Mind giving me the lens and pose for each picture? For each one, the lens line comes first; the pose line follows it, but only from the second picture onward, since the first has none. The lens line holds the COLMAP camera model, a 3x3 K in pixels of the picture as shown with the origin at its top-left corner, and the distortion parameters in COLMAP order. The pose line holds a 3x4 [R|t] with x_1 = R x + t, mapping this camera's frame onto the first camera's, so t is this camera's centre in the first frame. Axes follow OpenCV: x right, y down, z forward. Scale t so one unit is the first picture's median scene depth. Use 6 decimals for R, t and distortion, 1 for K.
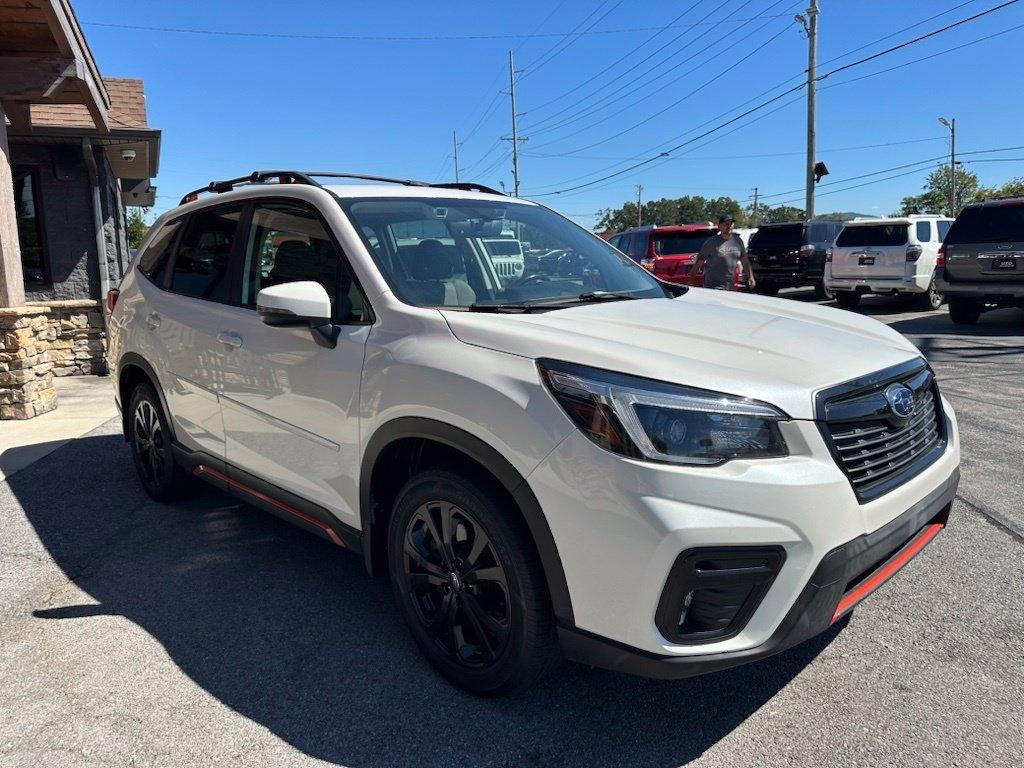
lens RADIAL K [[740.8, 0, 494.0], [0, 740.8, 385.5], [0, 0, 1]] dist [0.012089, -0.024471]
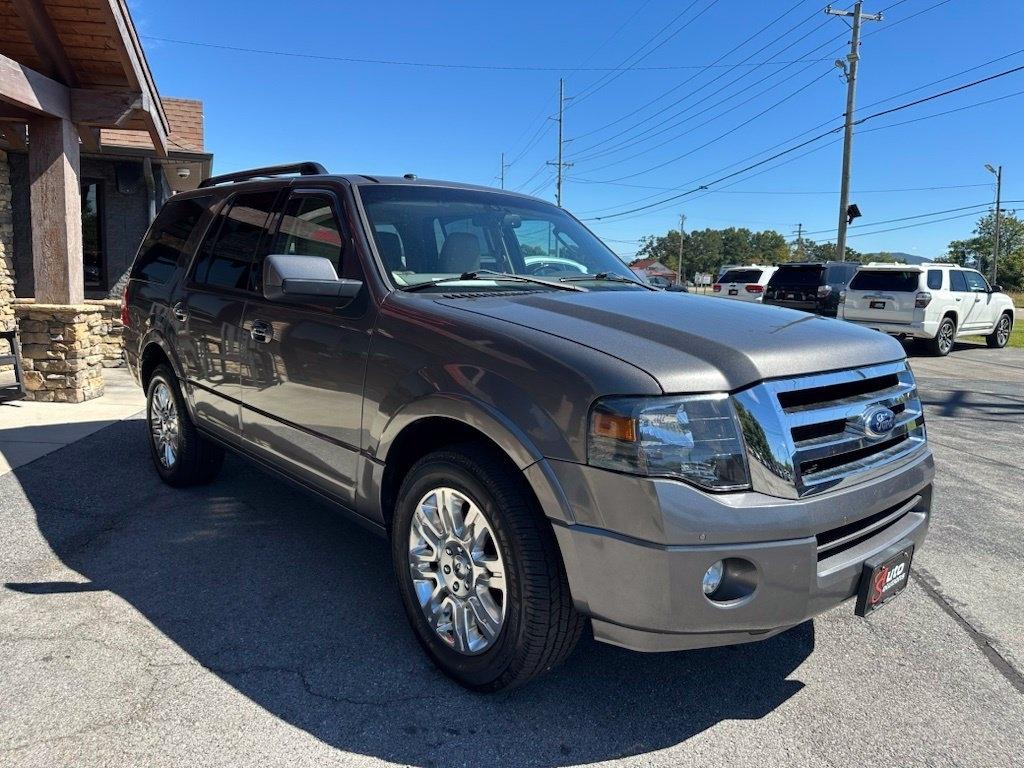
lens RADIAL K [[740.8, 0, 497.6], [0, 740.8, 381.8], [0, 0, 1]] dist [0.012089, -0.024471]
pose [[0.997072, 0.062413, -0.044180, 0.028187], [-0.063699, 0.997567, -0.028330, 0.001916], [0.042304, 0.031061, 0.998622, -0.050144]]
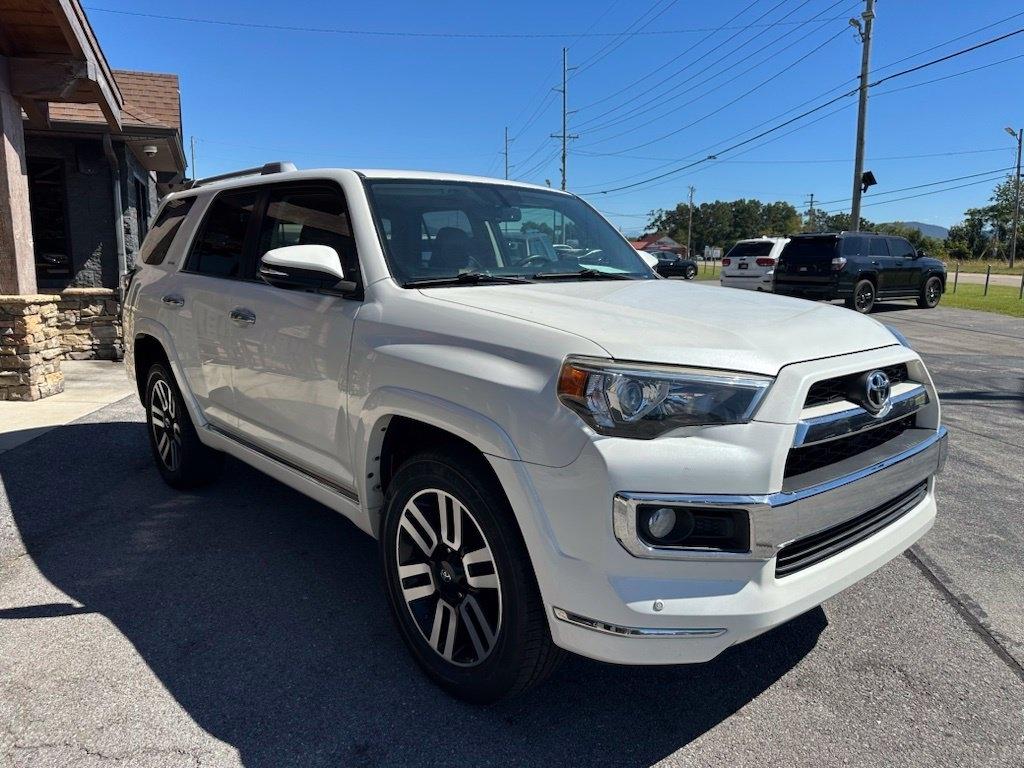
lens RADIAL K [[740.8, 0, 493.8], [0, 740.8, 391.1], [0, 0, 1]] dist [0.012089, -0.024471]
pose [[0.997079, 0.047672, -0.059673, 0.040685], [-0.046919, 0.998801, 0.013963, -0.006335], [0.060267, -0.011122, 0.998120, -0.008739]]
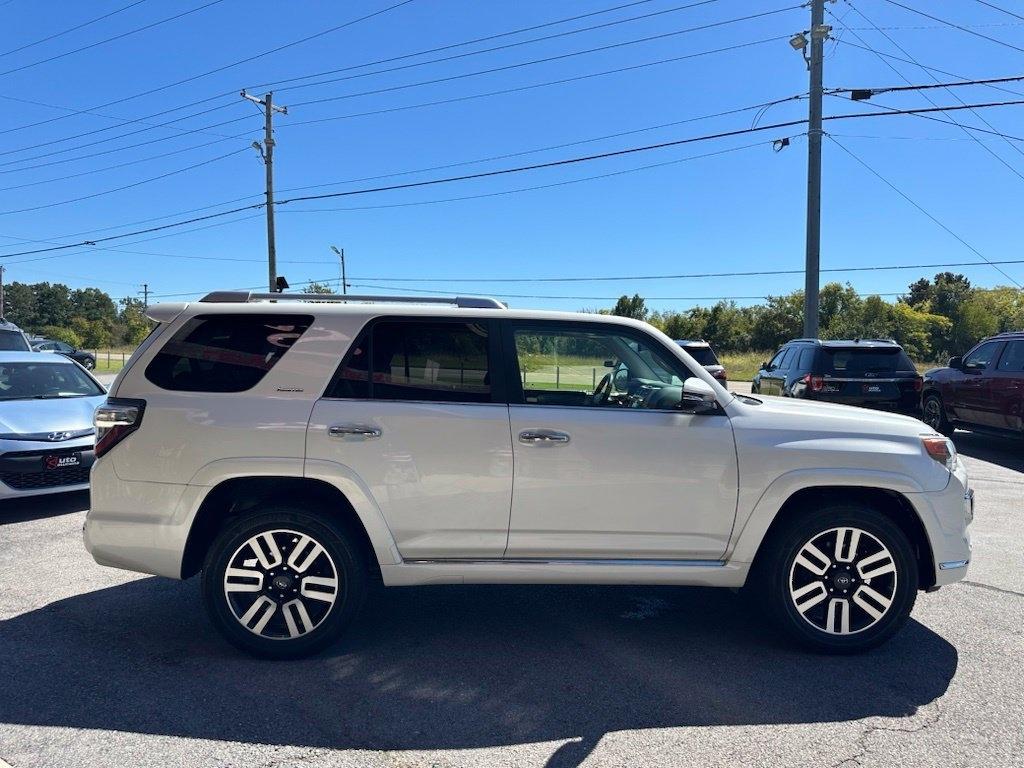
lens RADIAL K [[740.8, 0, 534.6], [0, 740.8, 383.5], [0, 0, 1]] dist [0.012089, -0.024471]
pose [[0.657405, 0.011826, 0.753444, -0.263347], [0.089099, 0.991643, -0.093306, -0.018427], [-0.748251, 0.128471, 0.650858, 0.056764]]
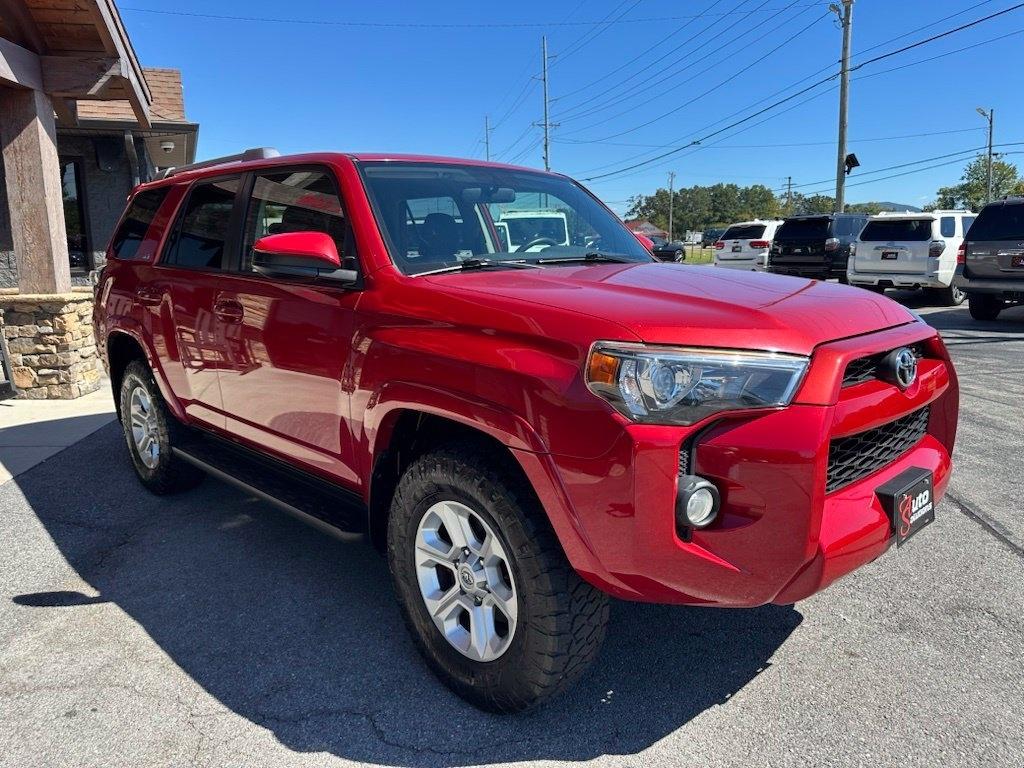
lens RADIAL K [[740.8, 0, 505.3], [0, 740.8, 383.4], [0, 0, 1]] dist [0.012089, -0.024471]
pose [[0.999582, 0.017593, -0.022950, 0.006742], [-0.017210, 0.999711, 0.016765, -0.002280], [0.023238, -0.016363, 0.999596, -0.021887]]
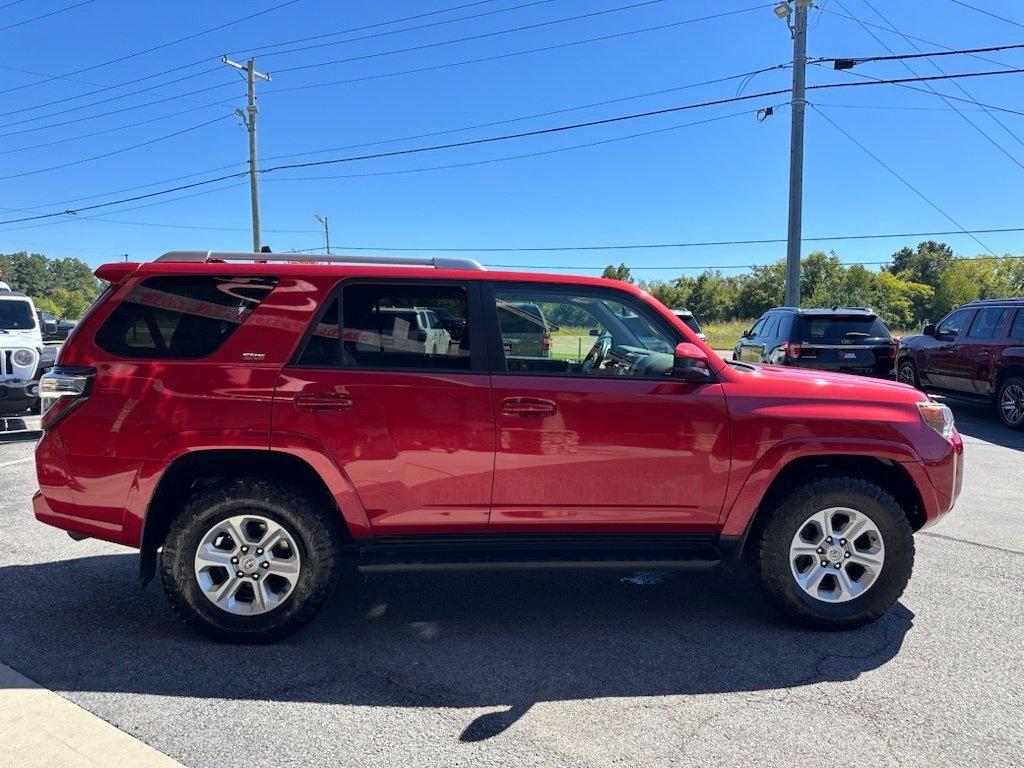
lens RADIAL K [[740.8, 0, 534.9], [0, 740.8, 384.1], [0, 0, 1]] dist [0.012089, -0.024471]
pose [[0.643059, -0.022162, 0.765496, -0.278872], [0.094403, 0.994251, -0.050520, -0.014298], [-0.759976, 0.104752, 0.641454, 0.043955]]
